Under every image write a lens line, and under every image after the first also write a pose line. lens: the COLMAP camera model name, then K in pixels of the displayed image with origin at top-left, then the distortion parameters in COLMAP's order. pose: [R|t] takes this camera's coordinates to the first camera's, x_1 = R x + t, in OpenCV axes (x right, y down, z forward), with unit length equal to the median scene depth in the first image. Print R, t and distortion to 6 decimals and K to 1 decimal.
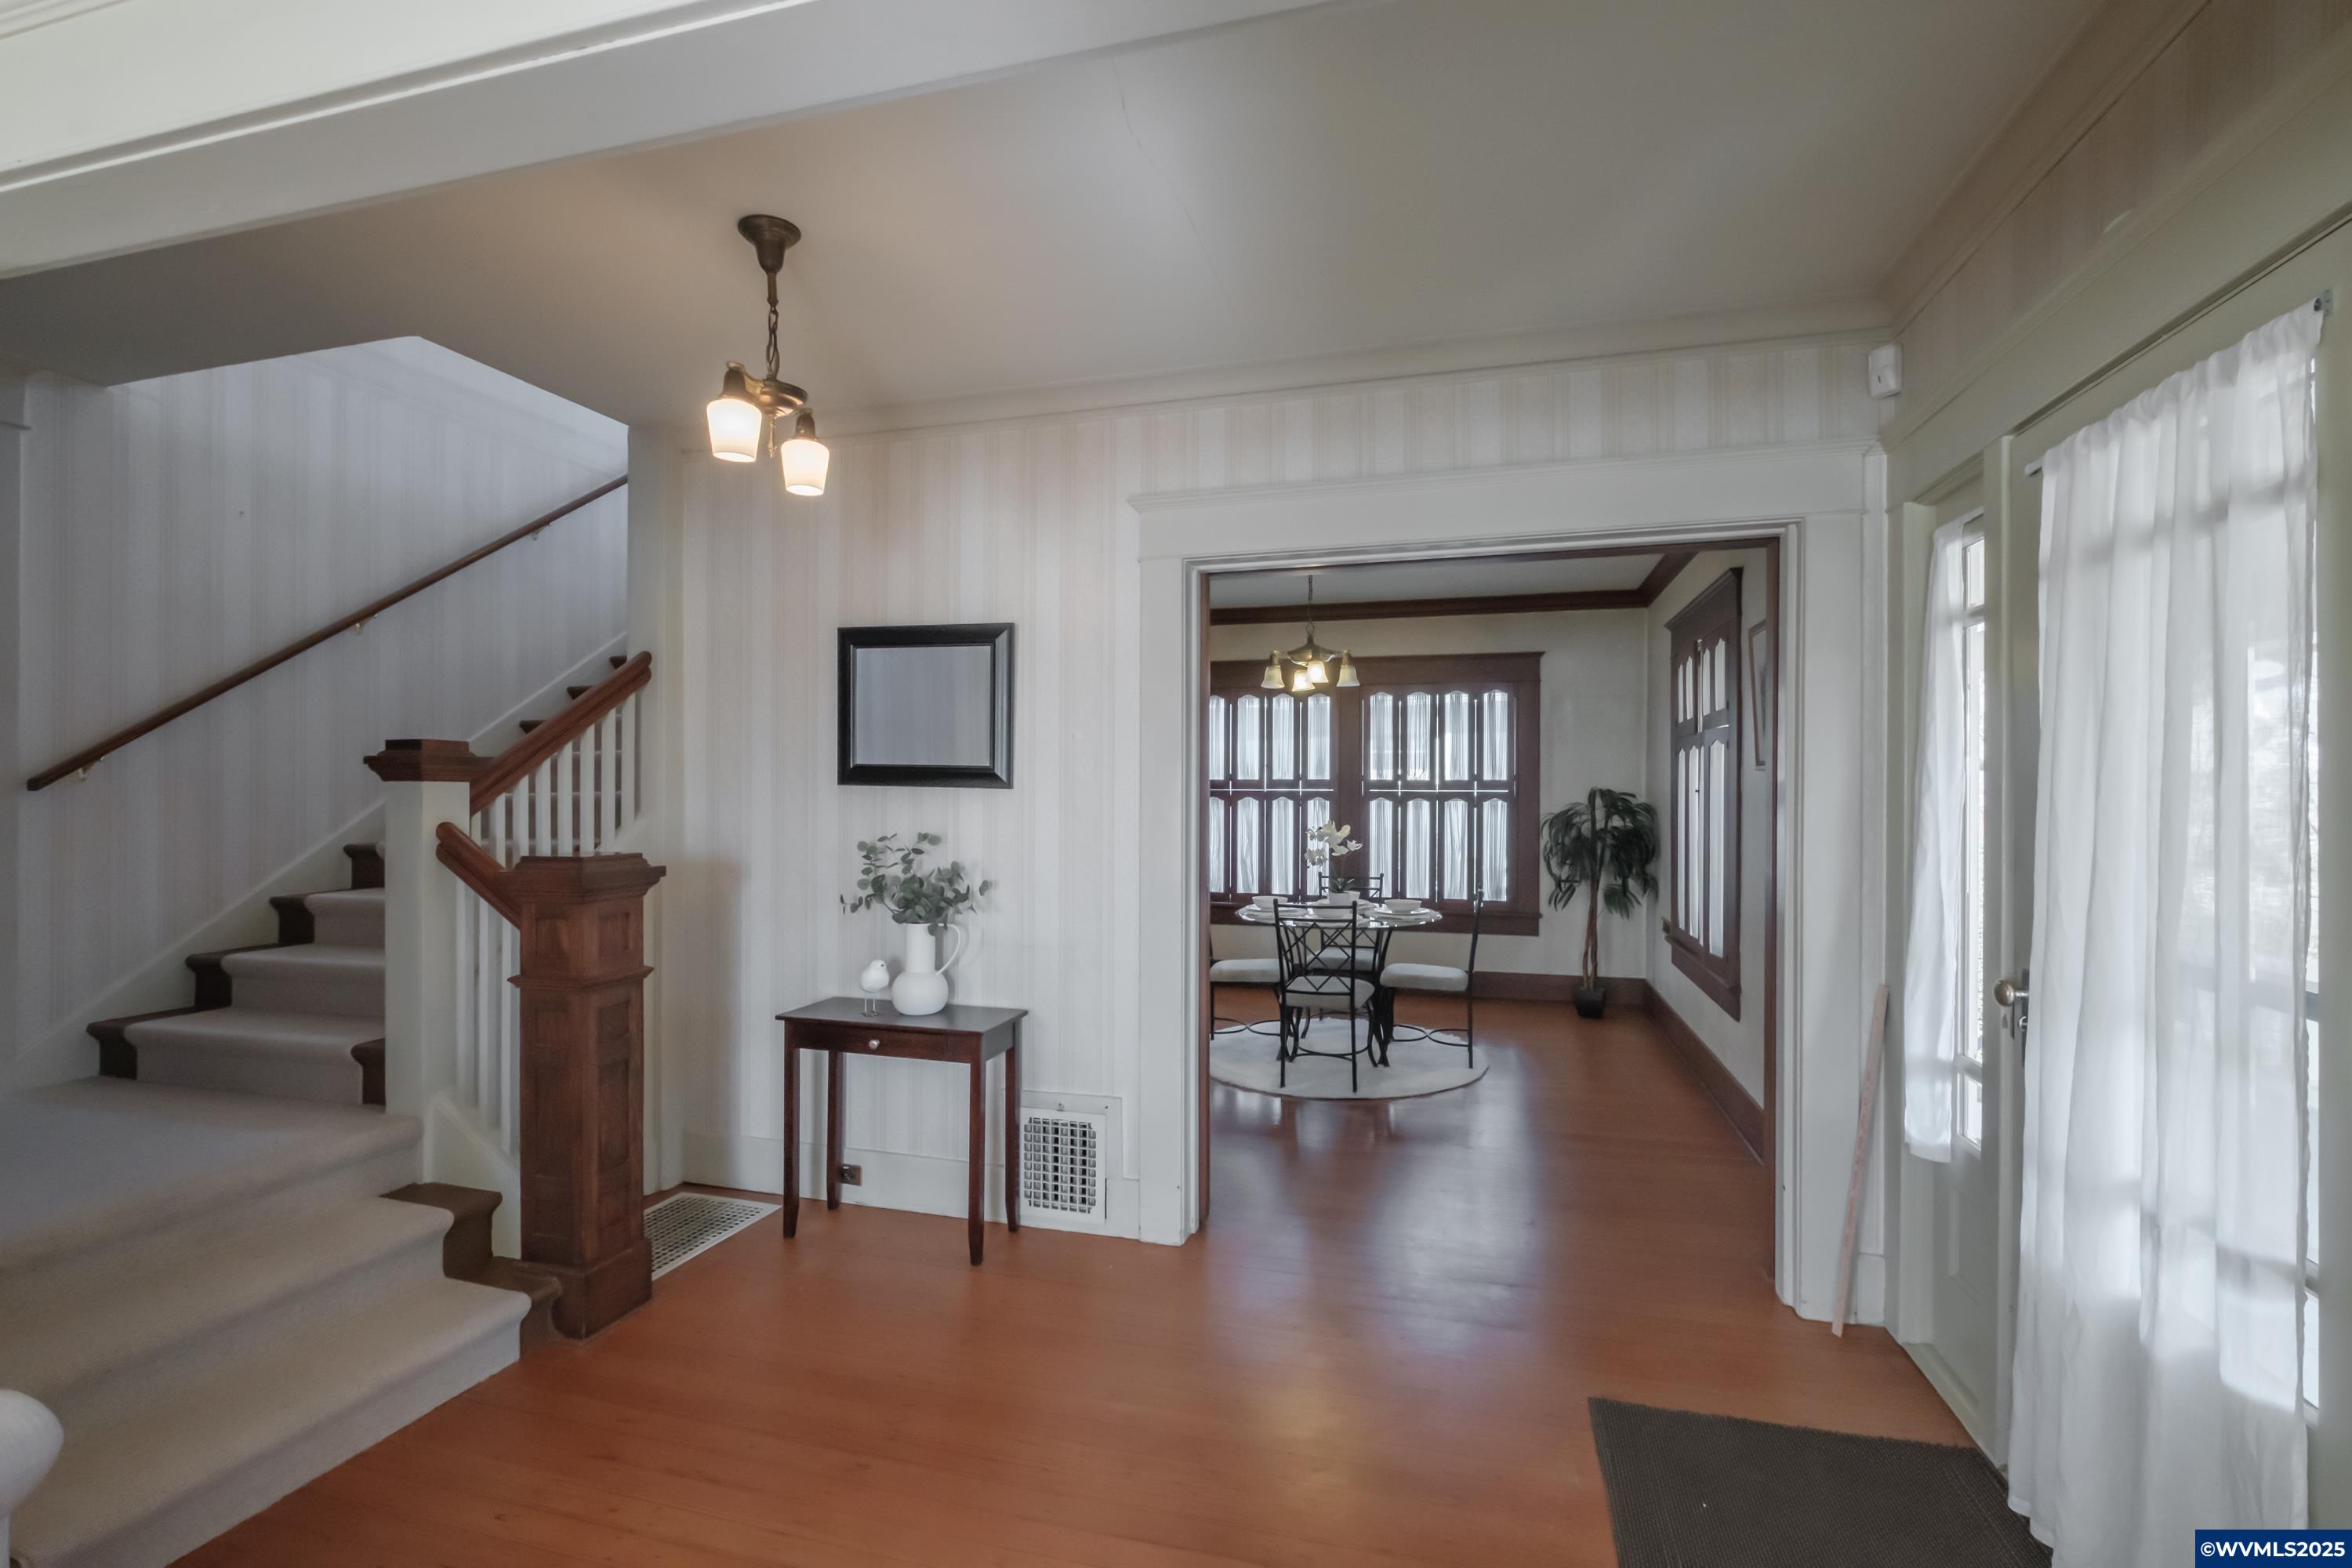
lens RADIAL K [[1035.5, 0, 1164.7], [0, 1035.5, 792.8], [0, 0, 1]] dist [-0.001051, -0.000121]
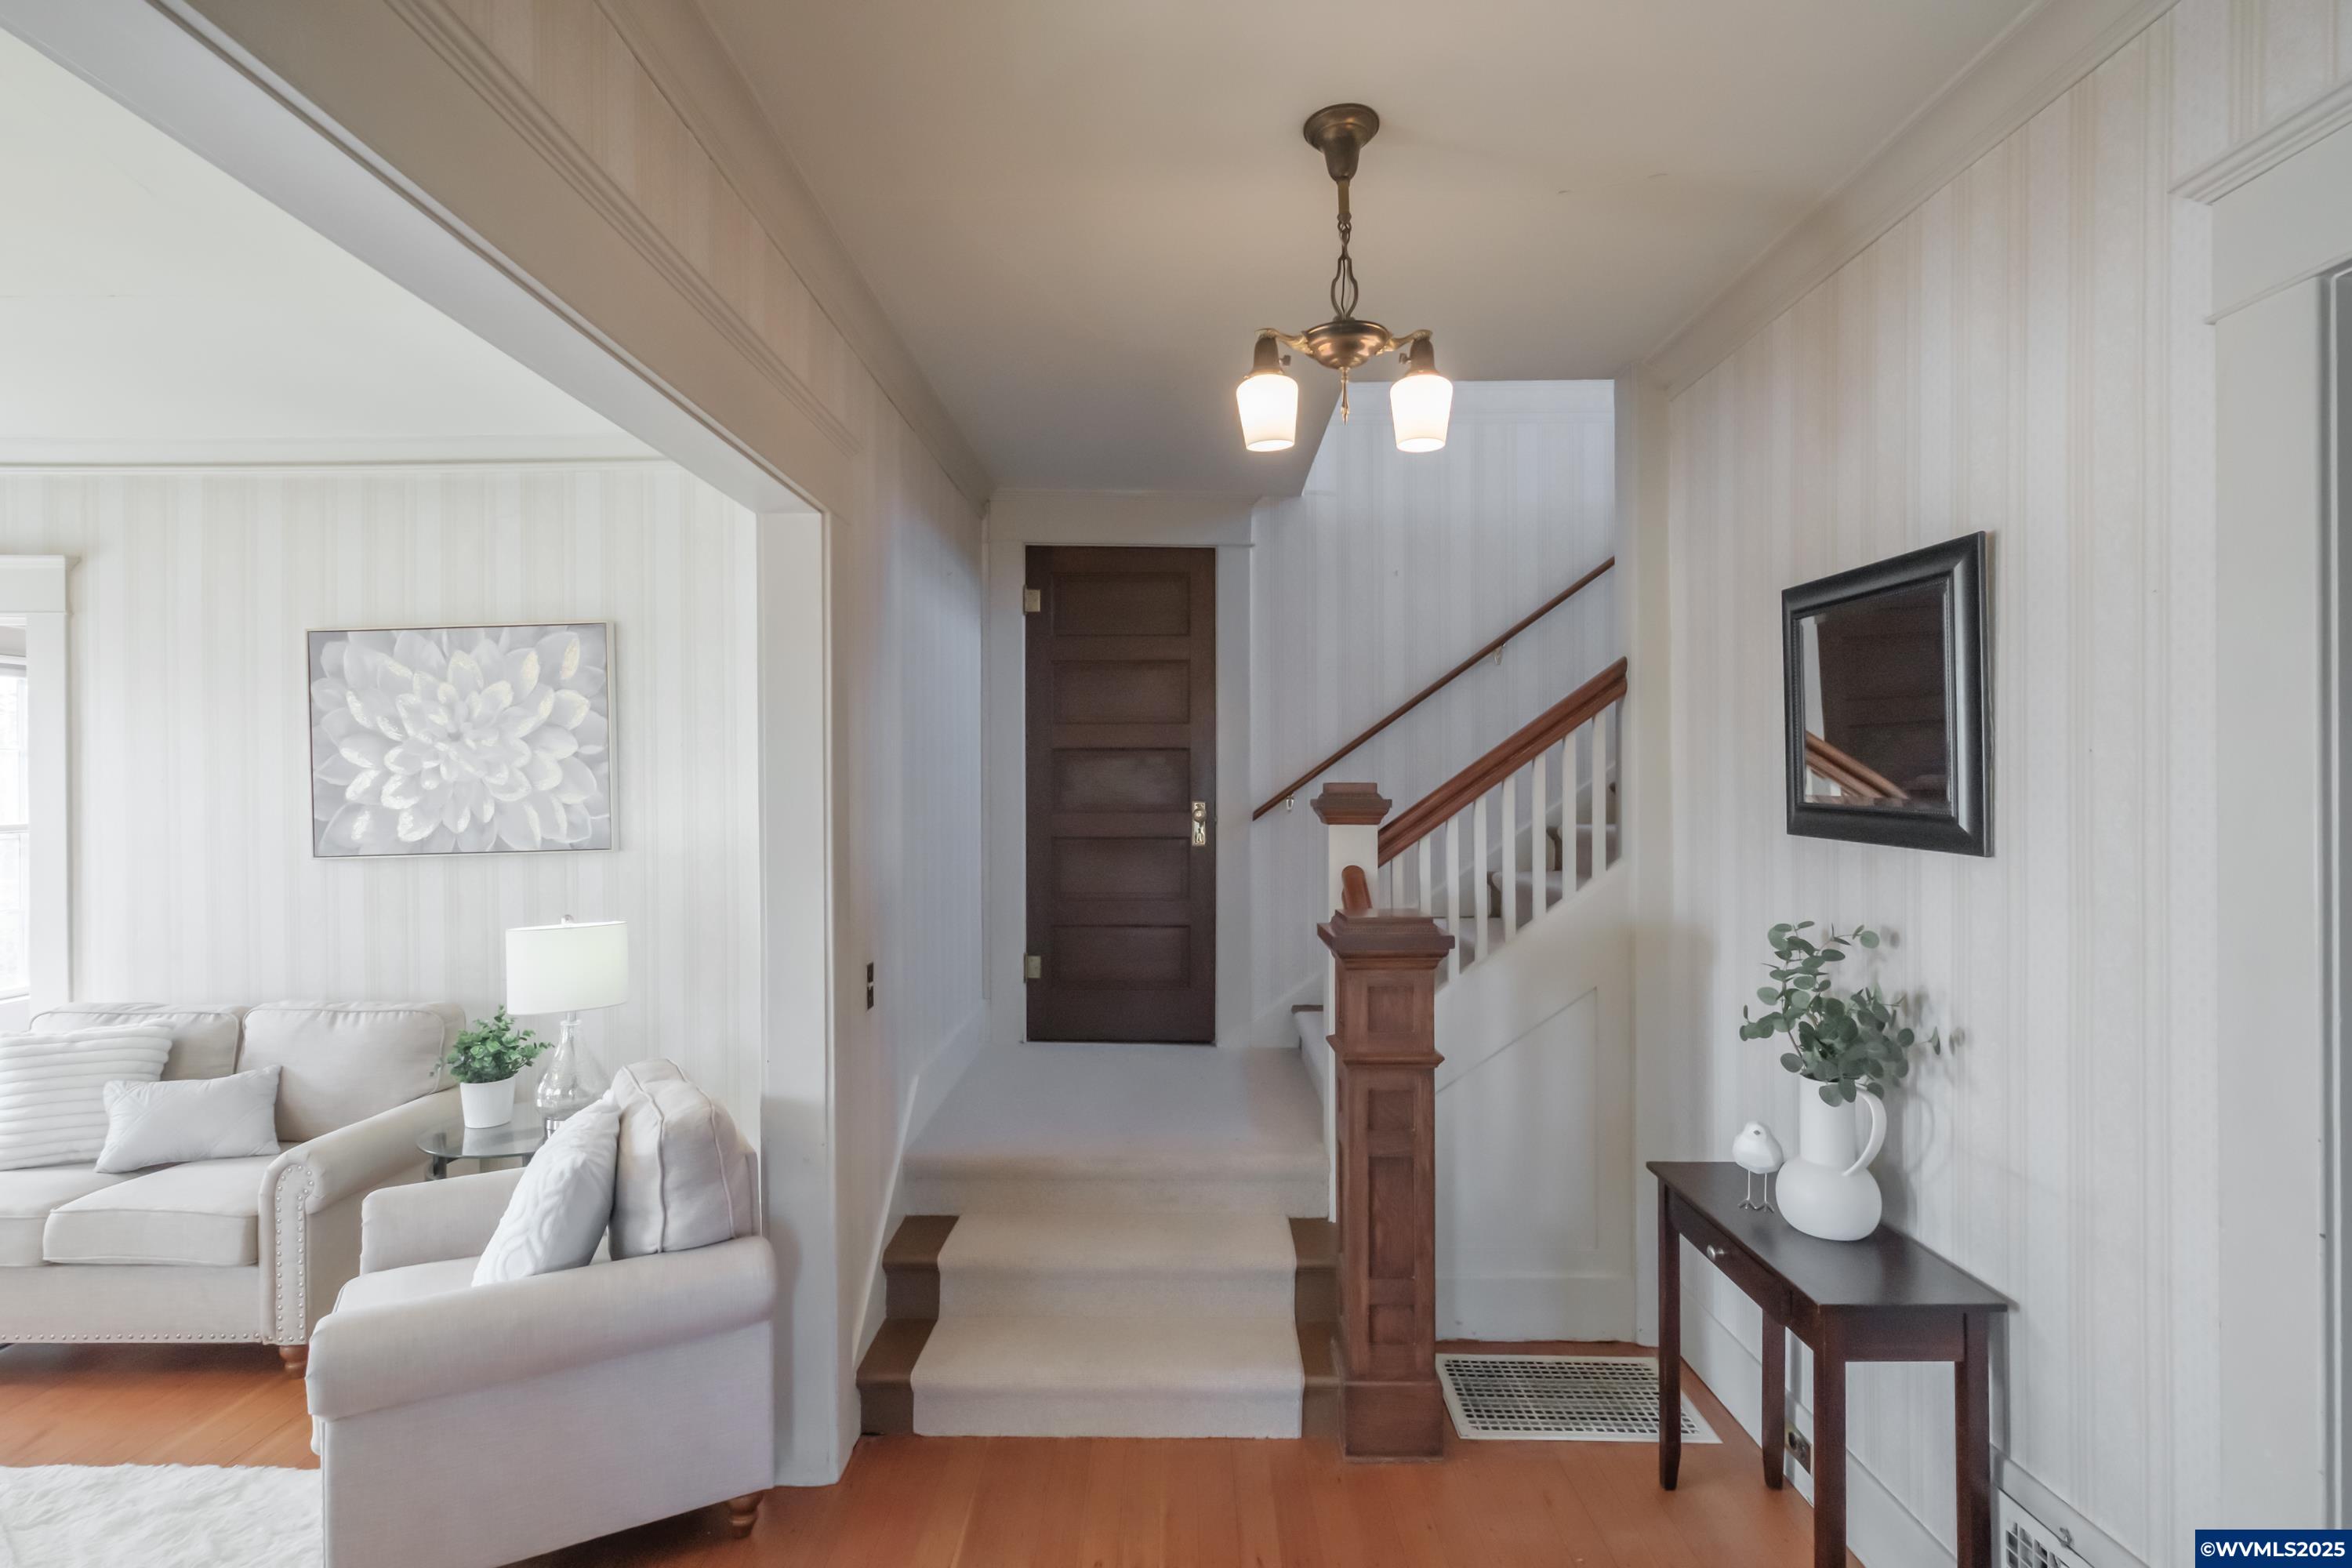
lens RADIAL K [[1194.3, 0, 1178.5], [0, 1194.3, 791.9], [0, 0, 1]] dist [0.001080, 0.000087]
pose [[0.270394, -0.000664, -0.962749, 0.368331], [0.004404, 0.999990, 0.000547, -0.044391], [0.962740, -0.004388, 0.270394, 0.543725]]
